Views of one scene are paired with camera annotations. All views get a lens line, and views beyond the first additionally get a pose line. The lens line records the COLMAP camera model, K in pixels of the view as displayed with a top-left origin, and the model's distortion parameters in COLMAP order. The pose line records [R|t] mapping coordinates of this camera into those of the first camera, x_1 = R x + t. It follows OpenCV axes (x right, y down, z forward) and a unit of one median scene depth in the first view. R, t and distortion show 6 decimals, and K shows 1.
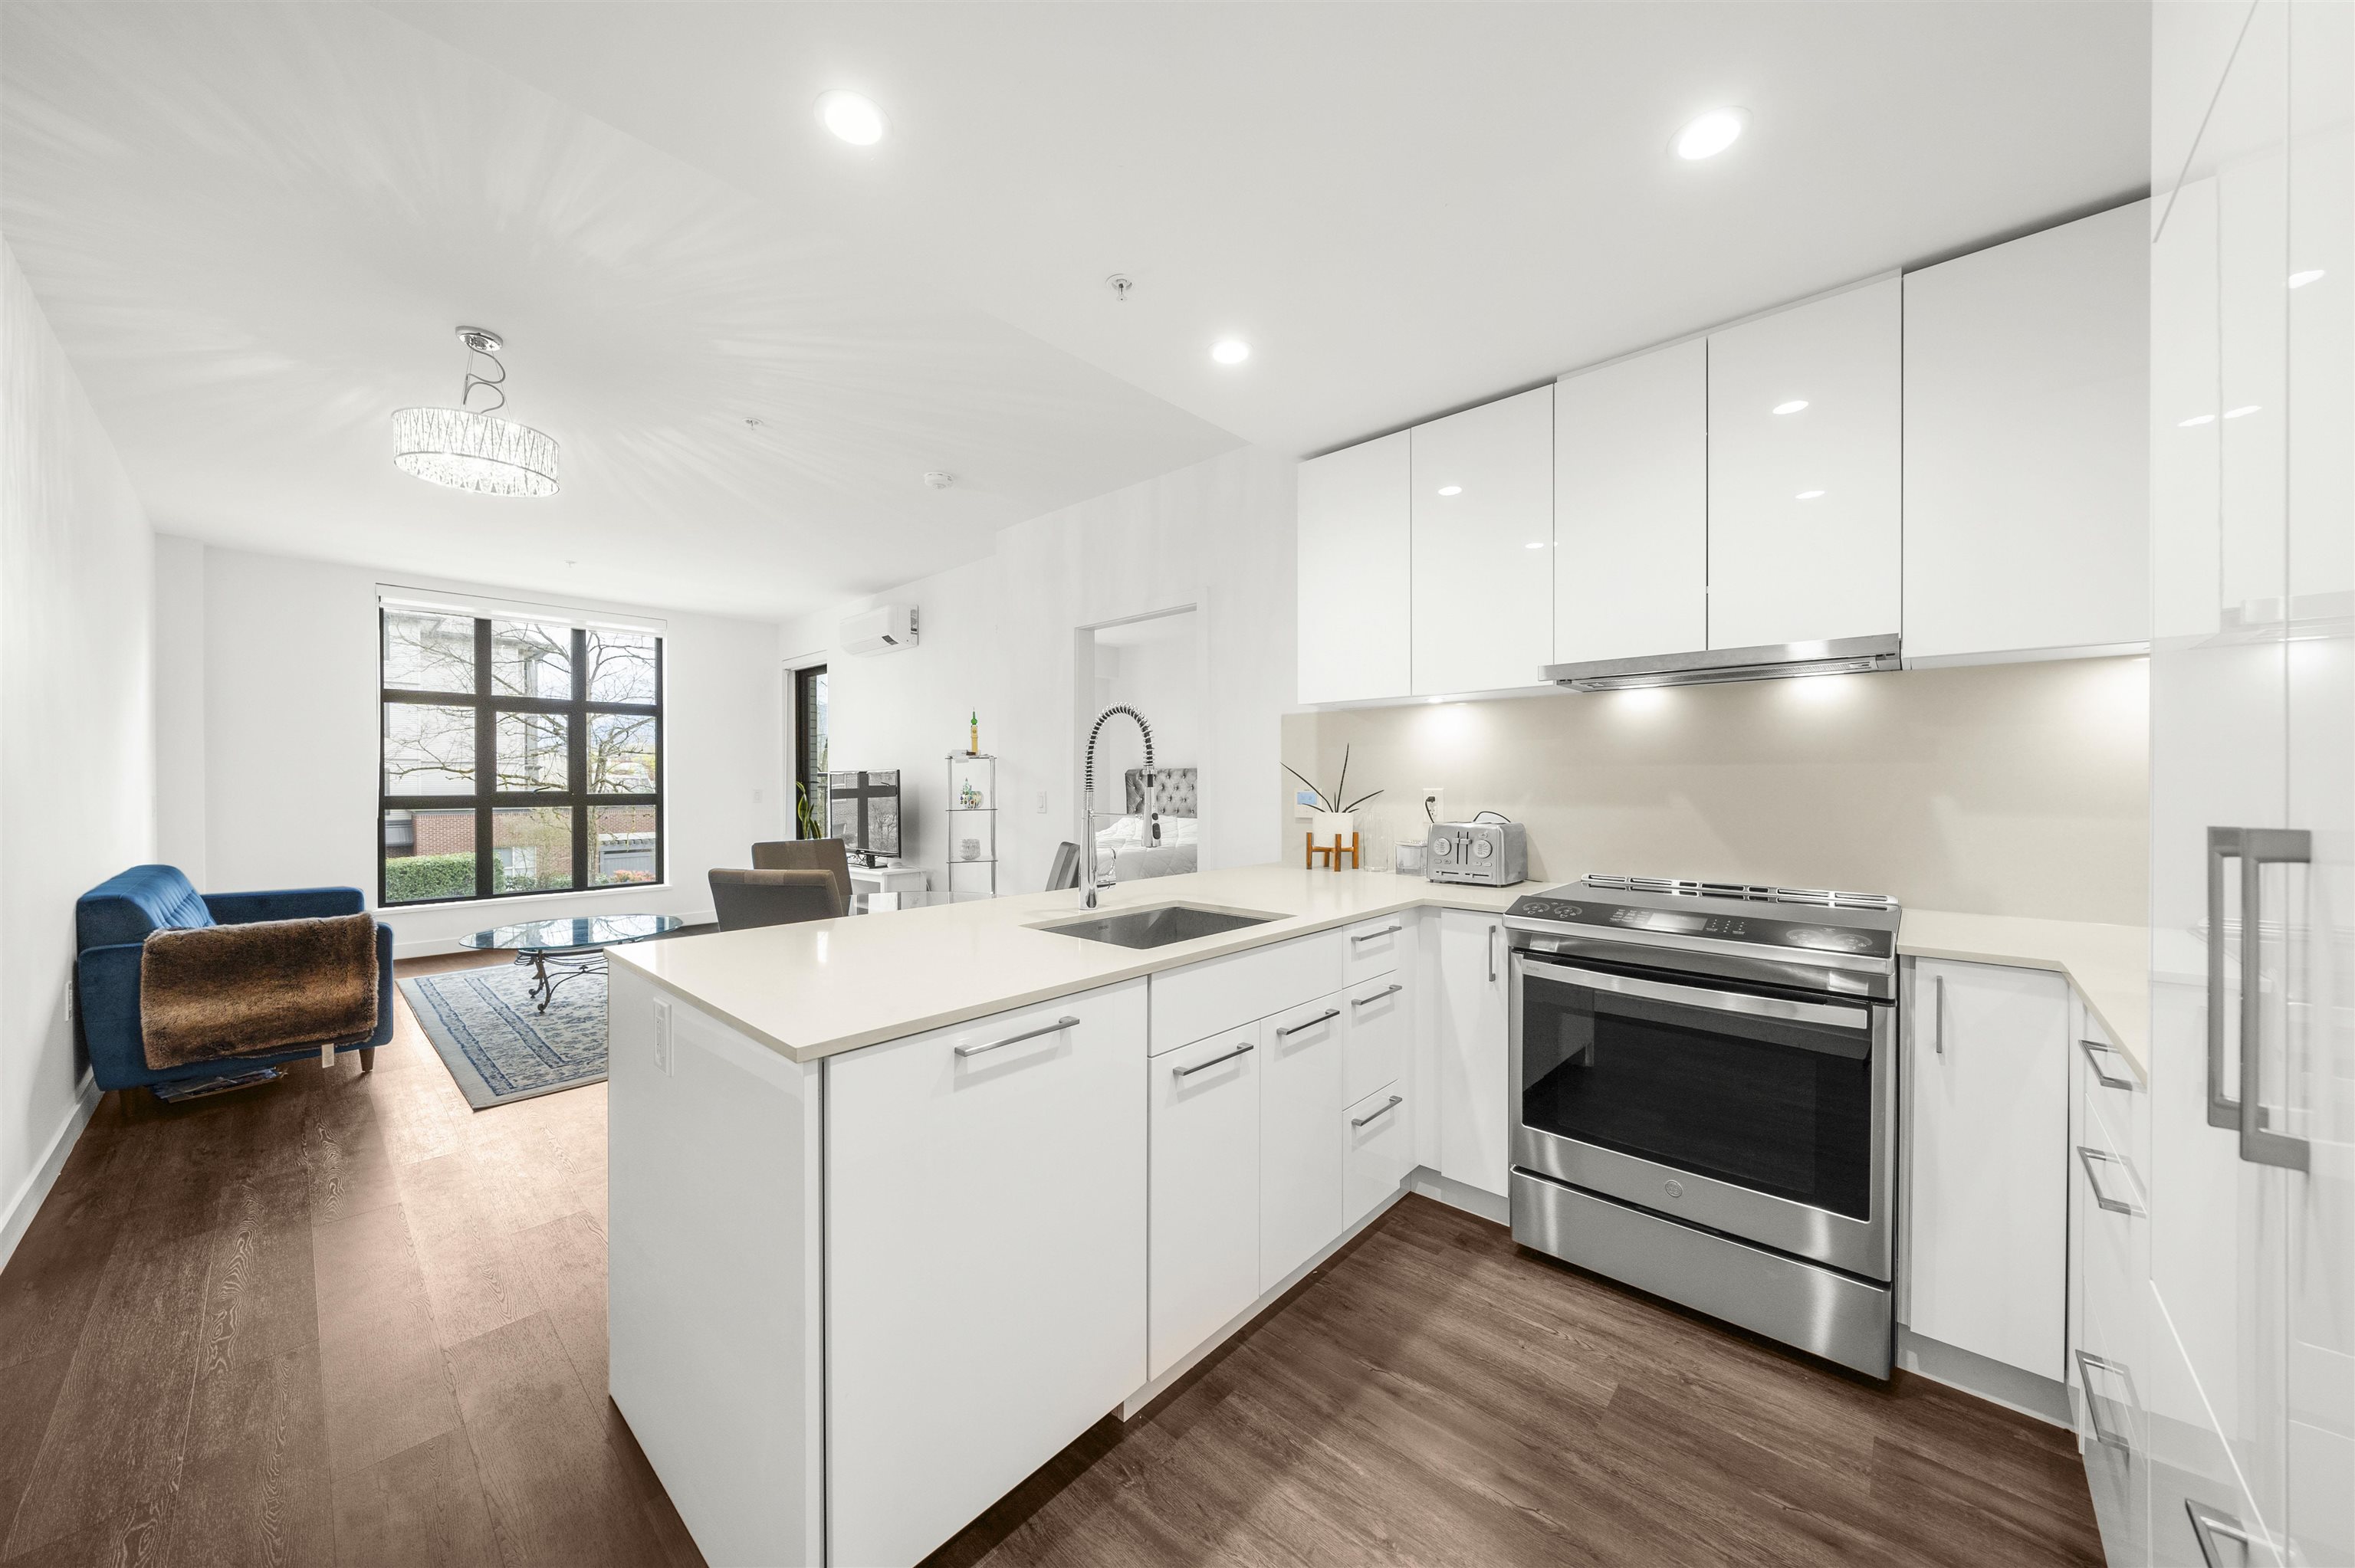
lens RADIAL K [[815.4, 0, 1170.6], [0, 815.4, 782.0], [0, 0, 1]] dist [0.001345, 0.000378]
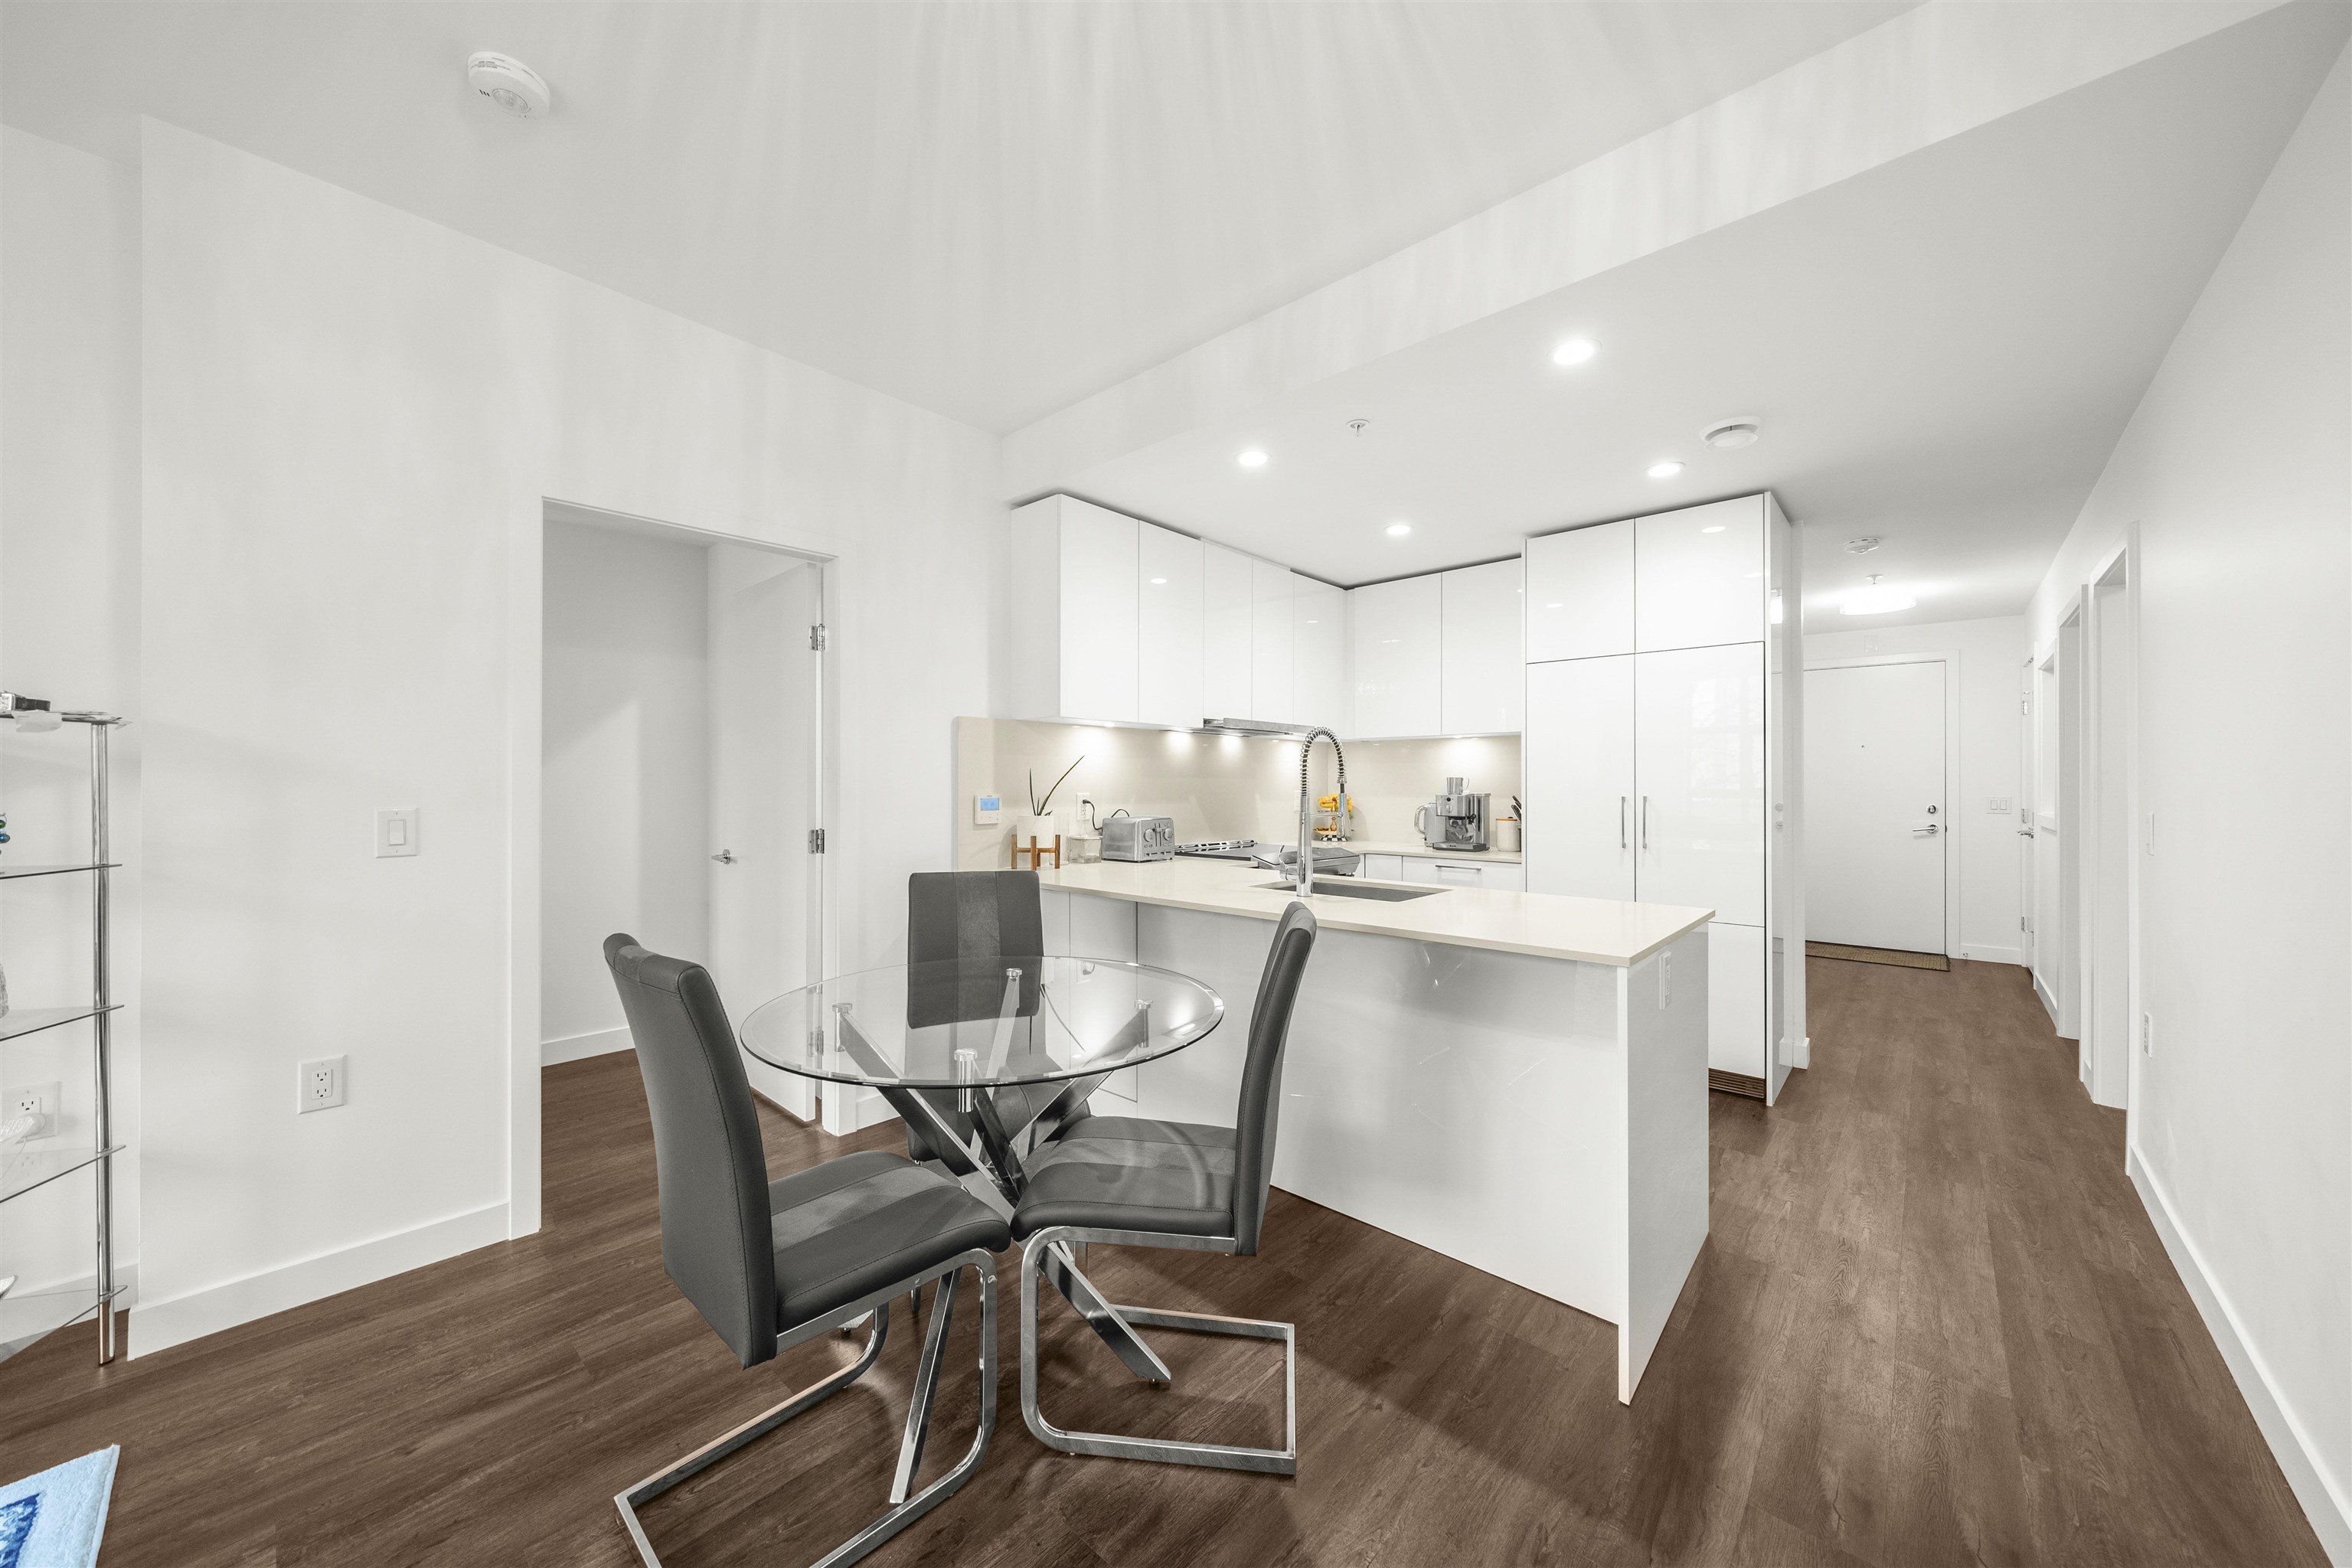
lens RADIAL K [[827.2, 0, 1168.3], [0, 827.2, 783.4], [0, 0, 1]] dist [0.000268, -0.000228]
pose [[0.001840, 0.007381, 0.999971, -0.959220], [0.002975, 0.999968, -0.007386, 0.002053], [-0.999994, 0.002988, 0.001818, 0.878053]]
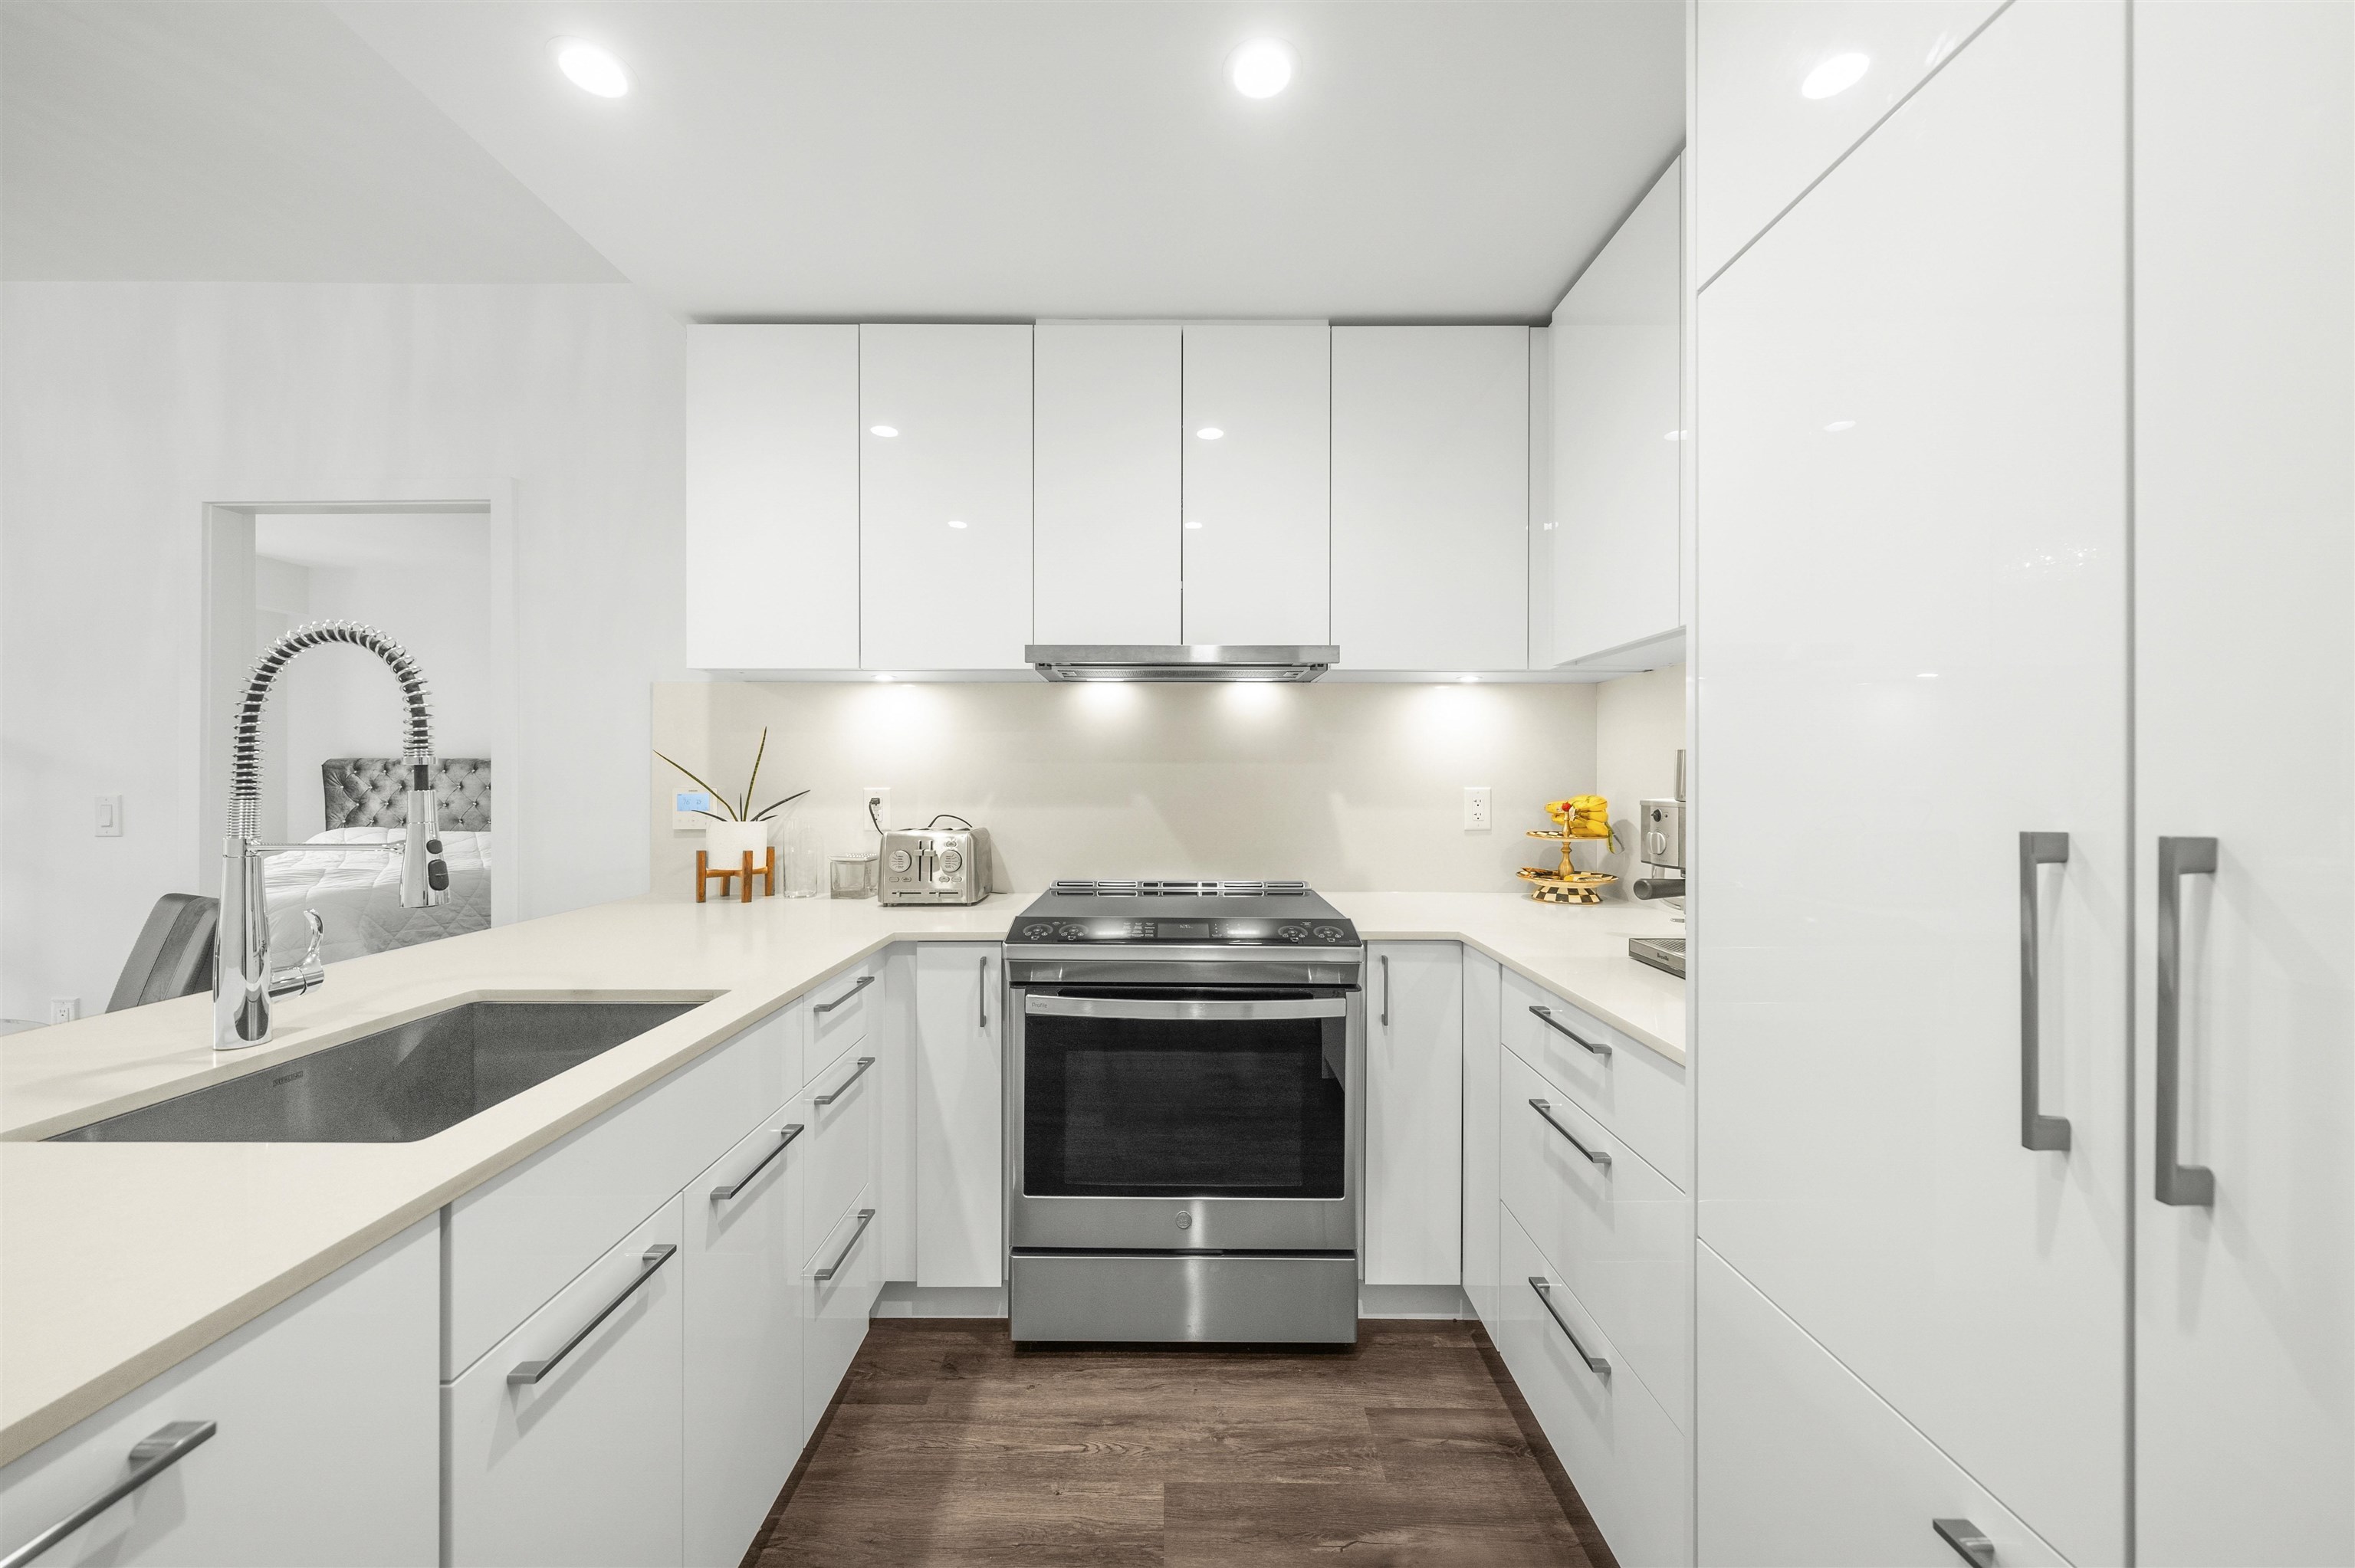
lens RADIAL K [[848.1, 0, 1185.2], [0, 848.1, 778.8], [0, 0, 1]] dist [-0.003187, -0.000189]
pose [[0.736614, 0.001577, 0.676311, -0.020259], [-0.001402, 0.999999, -0.000804, -0.000781], [-0.676312, -0.000356, 0.736615, 0.183090]]
